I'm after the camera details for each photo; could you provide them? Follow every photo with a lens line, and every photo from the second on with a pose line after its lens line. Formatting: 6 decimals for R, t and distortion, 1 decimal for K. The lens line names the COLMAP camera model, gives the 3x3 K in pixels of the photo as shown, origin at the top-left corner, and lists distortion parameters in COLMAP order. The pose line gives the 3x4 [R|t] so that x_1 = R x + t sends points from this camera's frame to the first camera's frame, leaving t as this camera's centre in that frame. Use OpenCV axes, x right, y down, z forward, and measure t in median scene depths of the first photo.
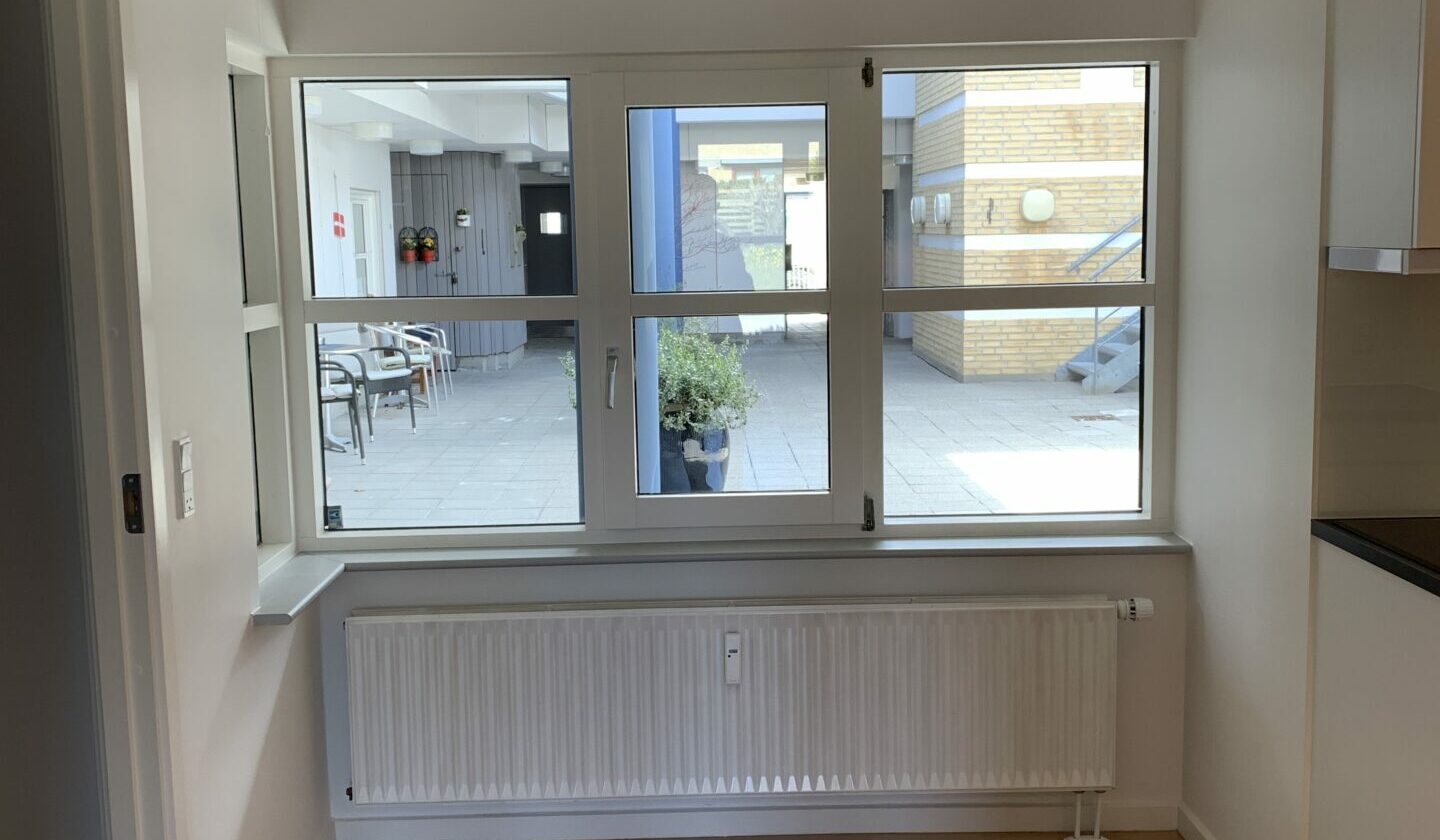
lens RADIAL K [[1472.0, 0, 716.9], [0, 1472.0, 416.1], [0, 0, 1]] dist [0.077852, 0.000000]
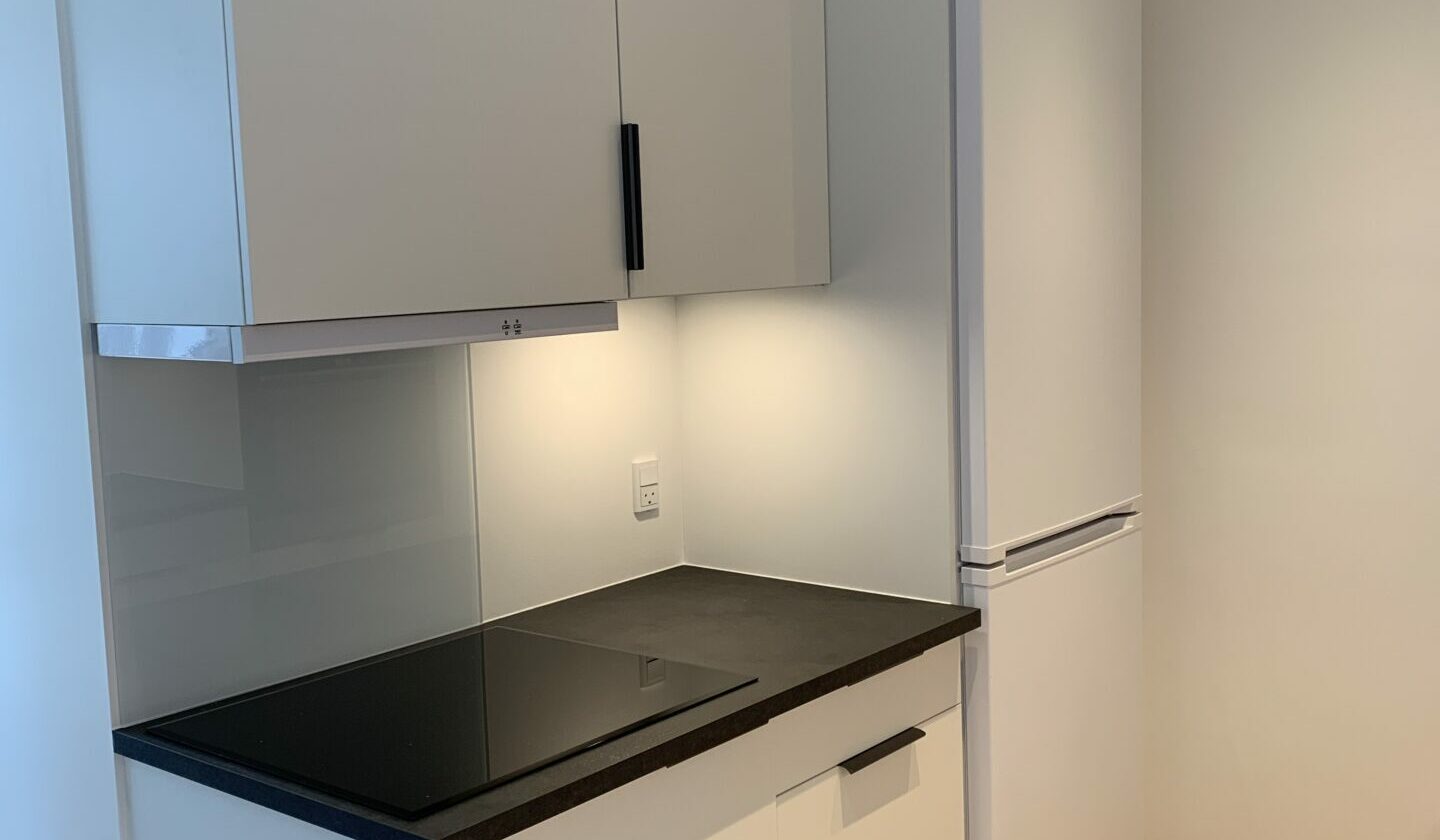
lens RADIAL K [[1472.0, 0, 718.3], [0, 1472.0, 415.4], [0, 0, 1]] dist [0.077852, 0.000000]
pose [[0.650661, -0.071483, 0.755996, 0.072688], [0.110721, 0.993851, -0.001320, -0.036437], [-0.751253, 0.084564, 0.654574, 0.316665]]
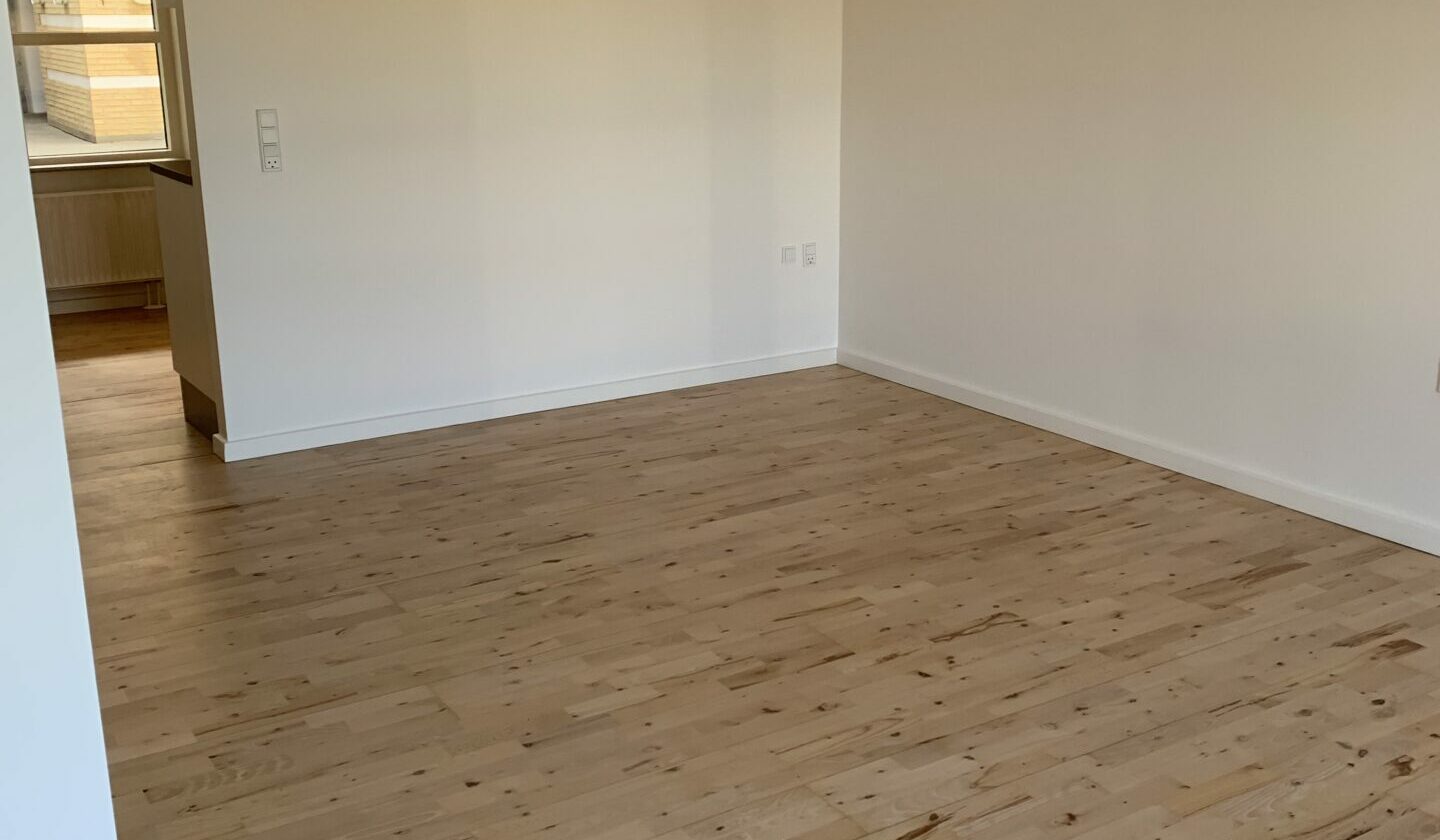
lens RADIAL K [[1472.0, 0, 715.2], [0, 1472.0, 425.3], [0, 0, 1]] dist [0.077852, 0.000000]
pose [[0.857308, -0.120393, 0.500528, -0.134123], [0.050234, 0.987194, 0.151409, 0.161946], [-0.512347, -0.104661, 0.852377, -1.127304]]
